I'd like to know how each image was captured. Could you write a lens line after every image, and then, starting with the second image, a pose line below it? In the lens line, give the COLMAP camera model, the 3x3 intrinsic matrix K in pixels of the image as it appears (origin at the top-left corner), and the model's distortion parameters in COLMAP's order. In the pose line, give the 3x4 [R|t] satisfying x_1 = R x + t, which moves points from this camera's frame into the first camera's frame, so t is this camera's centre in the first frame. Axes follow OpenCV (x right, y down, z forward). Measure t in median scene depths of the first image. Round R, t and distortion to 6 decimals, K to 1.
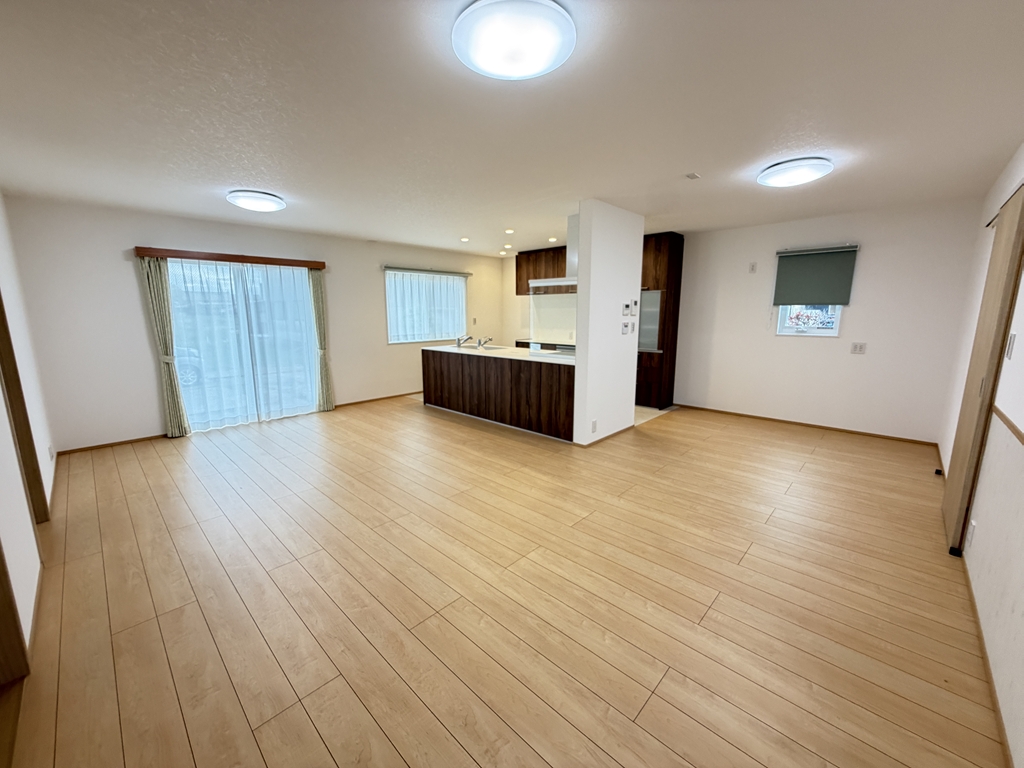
lens RADIAL K [[407.2, 0, 512.0], [0, 407.2, 384.0], [0, 0, 1]] dist [-0.001235, 0.000058]
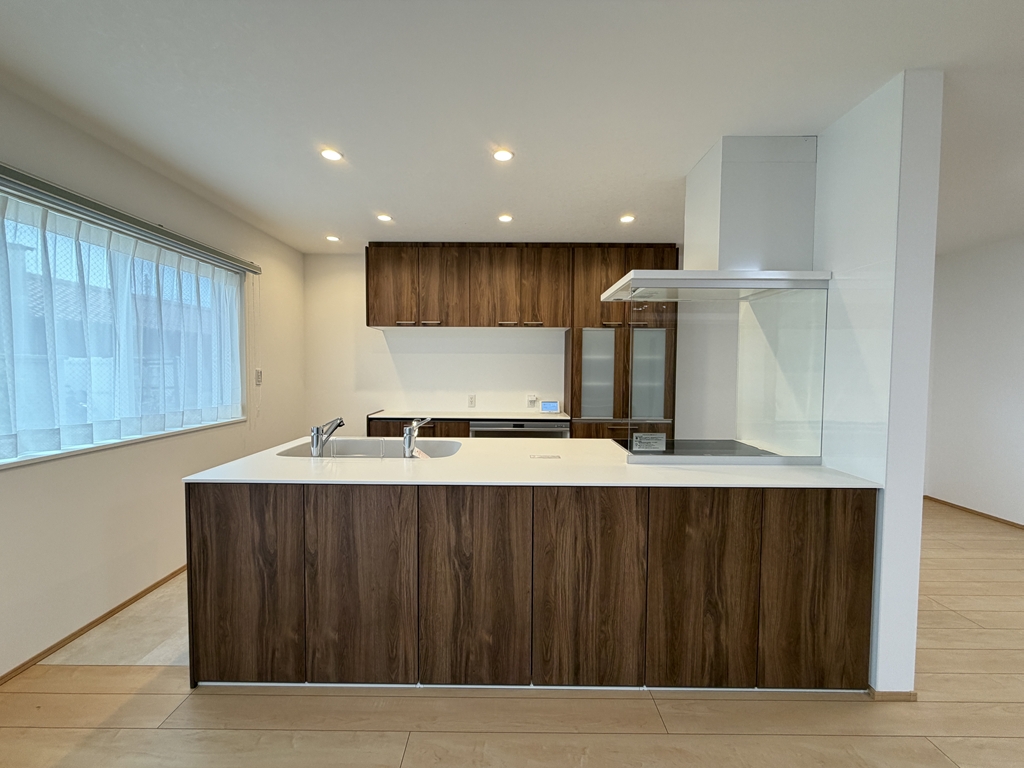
lens RADIAL K [[407.2, 0, 512.0], [0, 407.2, 384.0], [0, 0, 1]] dist [-0.001235, 0.000058]
pose [[0.731644, -0.022390, 0.681319, -0.277414], [0.112732, 0.989673, -0.088535, -0.114890], [-0.672301, 0.141582, 0.726613, 0.732370]]
